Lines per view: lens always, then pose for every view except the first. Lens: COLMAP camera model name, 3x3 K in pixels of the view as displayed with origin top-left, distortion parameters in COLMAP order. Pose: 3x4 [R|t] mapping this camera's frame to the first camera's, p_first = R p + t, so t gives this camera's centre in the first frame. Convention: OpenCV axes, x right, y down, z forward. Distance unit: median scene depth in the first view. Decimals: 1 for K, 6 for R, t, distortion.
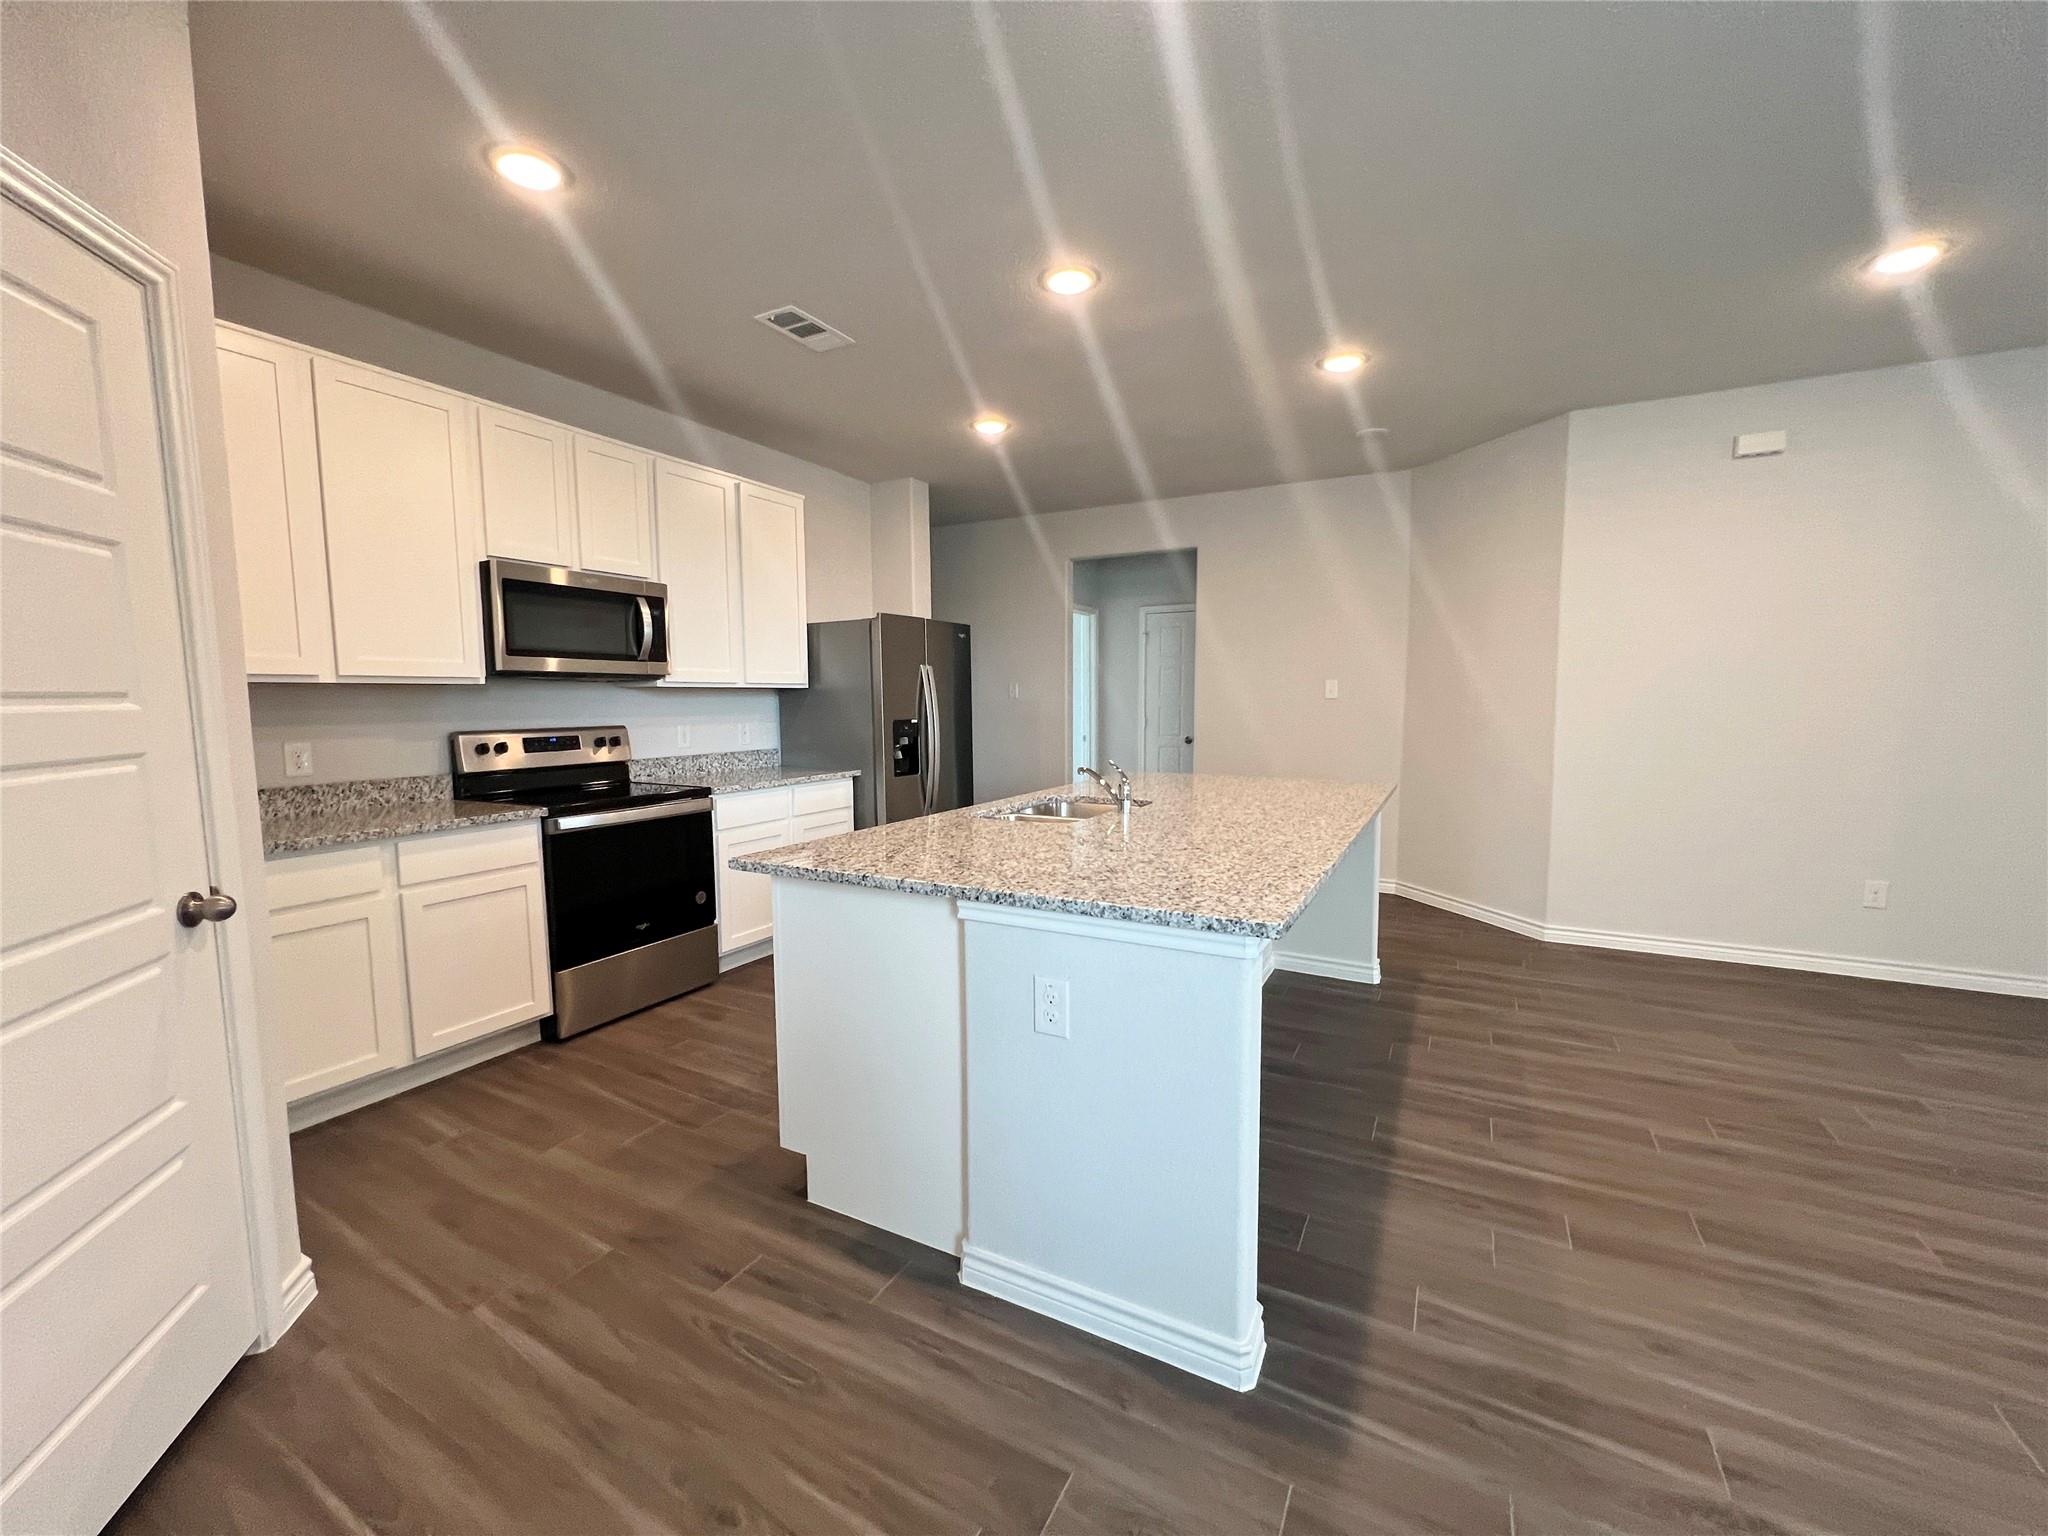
lens RADIAL K [[822.3, 0, 1024.0], [0, 822.3, 768.0], [0, 0, 1]] dist [-0.001174, -0.000342]
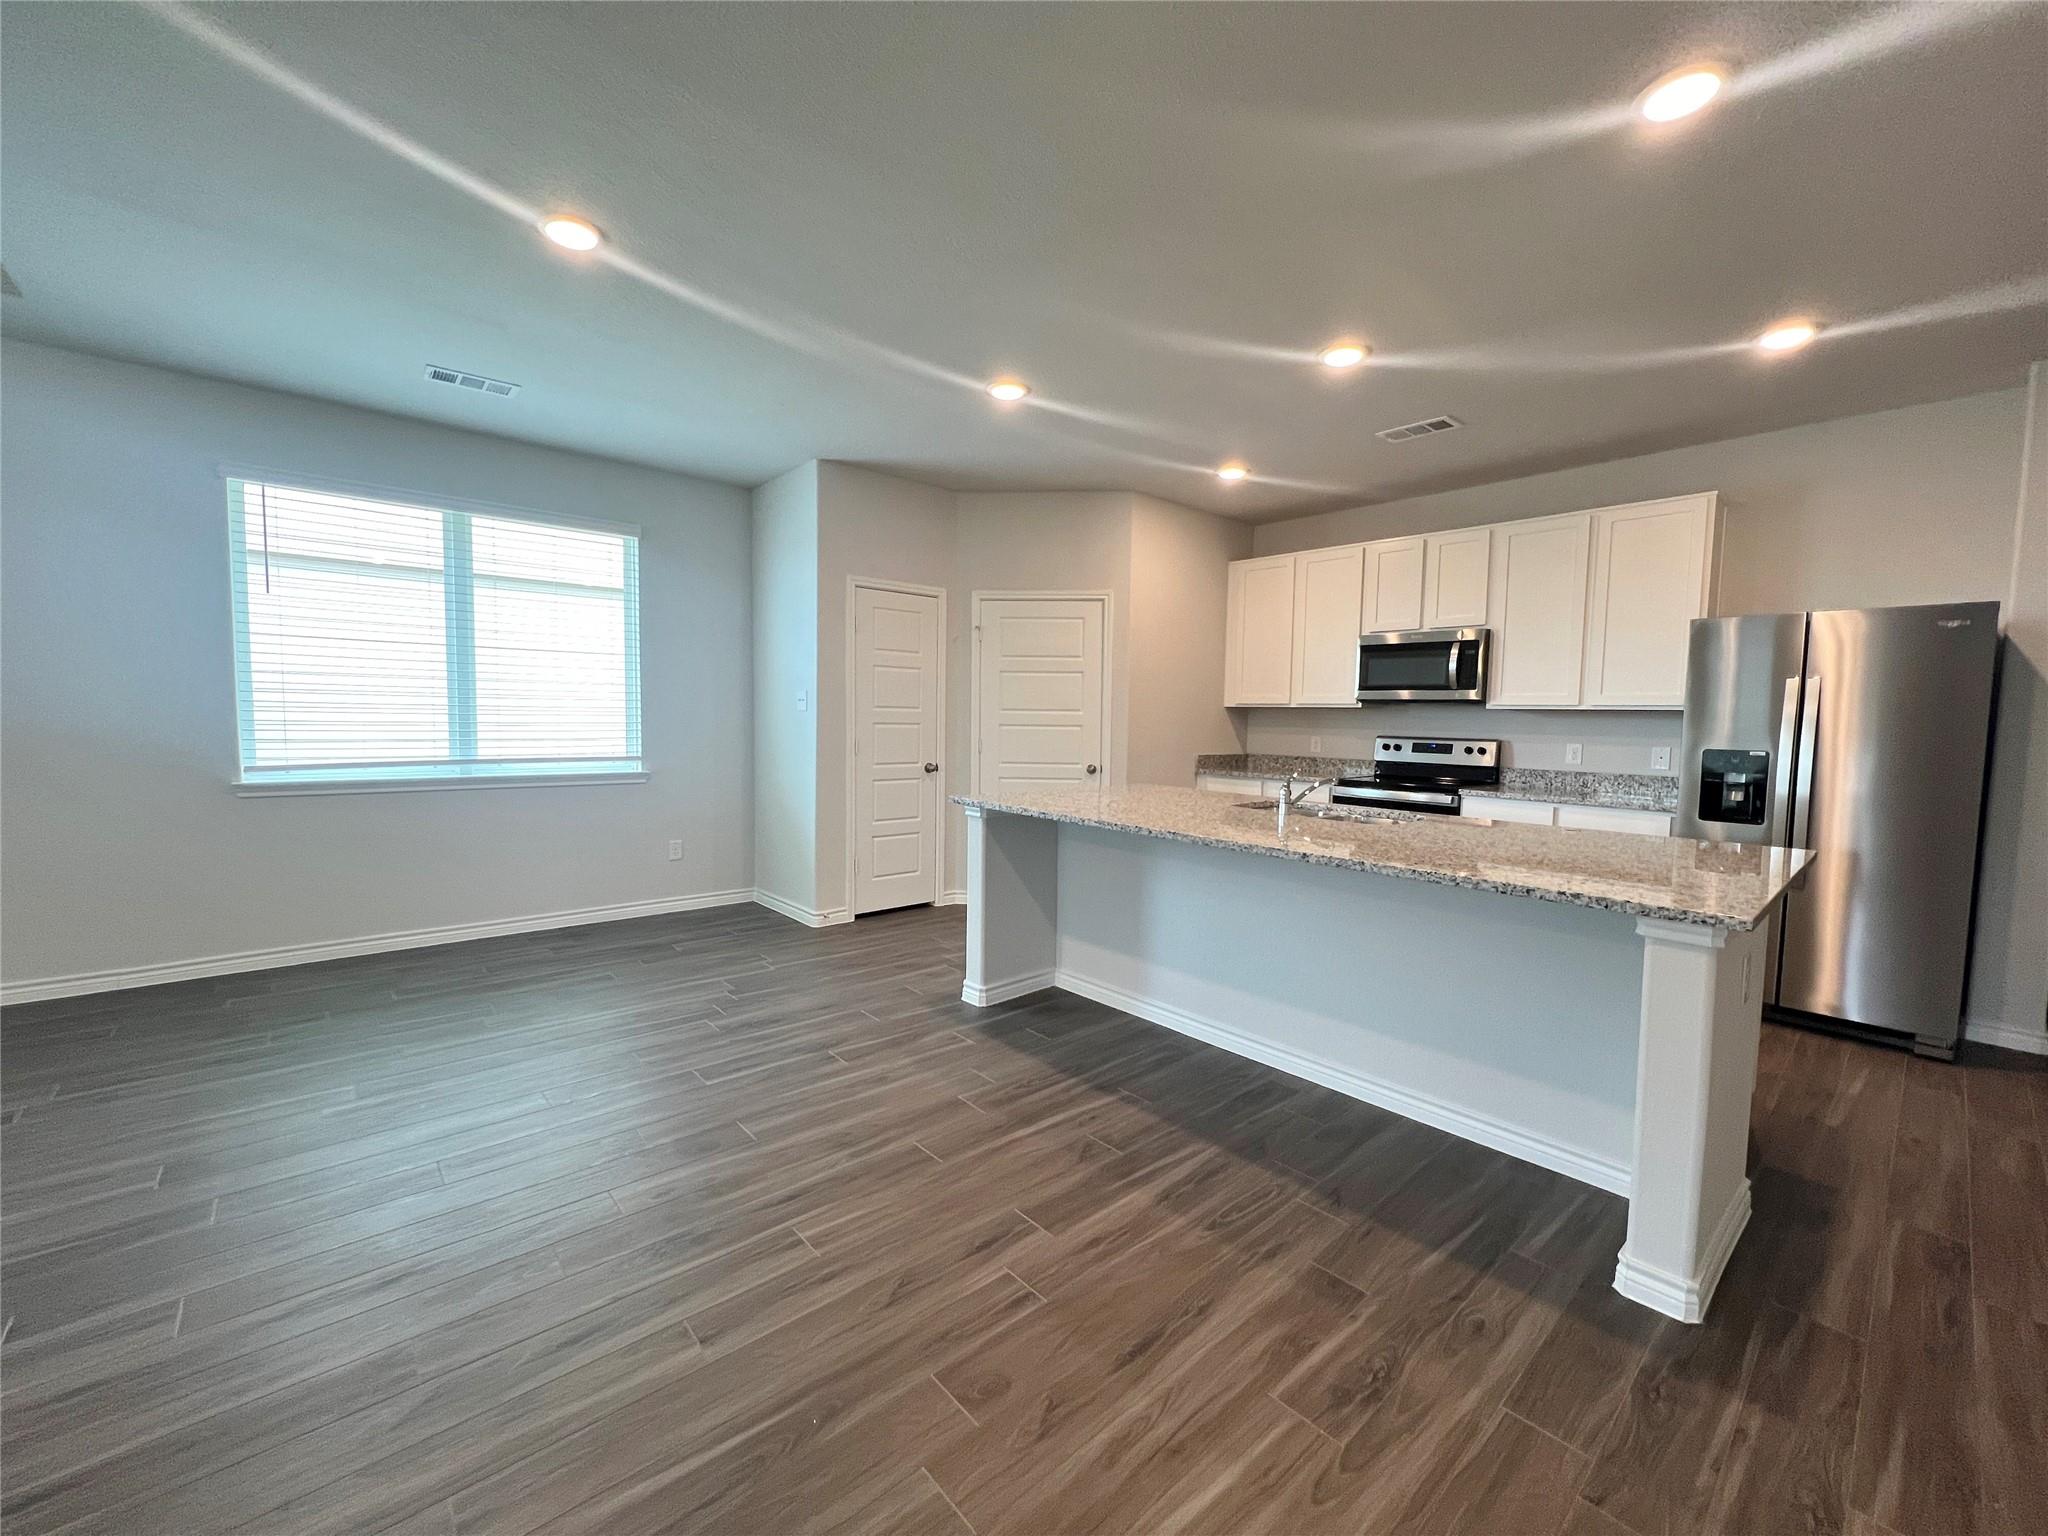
lens RADIAL K [[822.3, 0, 1024.0], [0, 822.3, 768.0], [0, 0, 1]] dist [-0.001174, -0.000342]
pose [[-0.352942, 0.060297, -0.933700, 1.235232], [-0.096496, 0.990254, 0.100425, -0.084194], [0.930656, 0.125542, -0.343684, 0.980795]]
